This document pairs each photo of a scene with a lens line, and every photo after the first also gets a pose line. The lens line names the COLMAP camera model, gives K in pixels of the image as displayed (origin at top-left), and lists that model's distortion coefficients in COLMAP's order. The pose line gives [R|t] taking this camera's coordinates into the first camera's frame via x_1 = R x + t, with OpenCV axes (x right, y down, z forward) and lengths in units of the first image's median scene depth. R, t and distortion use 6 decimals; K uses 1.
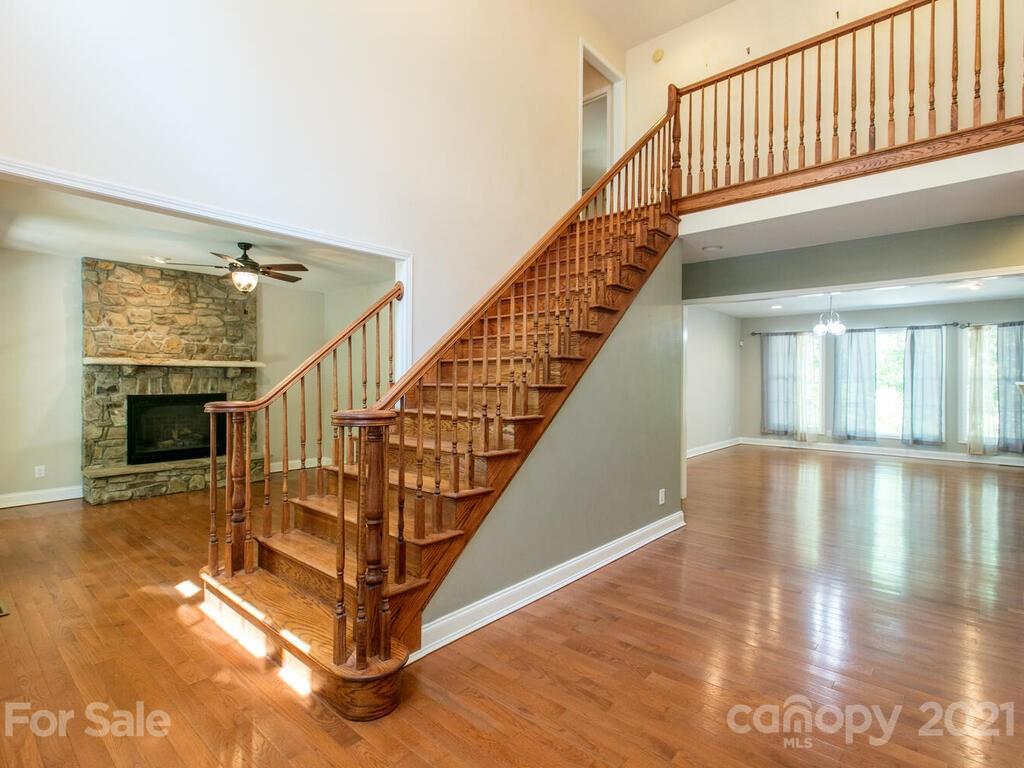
lens RADIAL K [[512.8, 0, 512.0], [0, 512.8, 384.0], [0, 0, 1]] dist [0.000624, 0.000091]
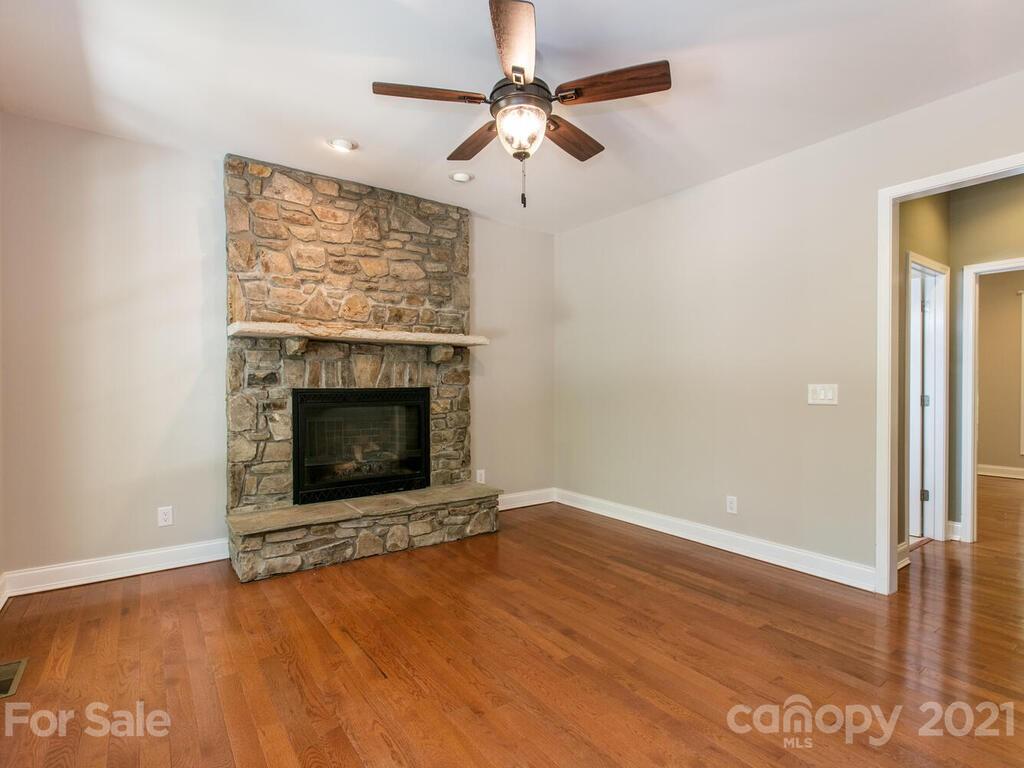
lens RADIAL K [[519.2, 0, 510.7], [0, 519.2, 388.6], [0, 0, 1]] dist [0.001048, 0.000625]
pose [[0.973606, -0.008114, -0.228093, -0.356456], [0.007962, 0.999967, -0.001588, 0.024044], [0.228098, -0.000270, 0.973638, 0.459023]]
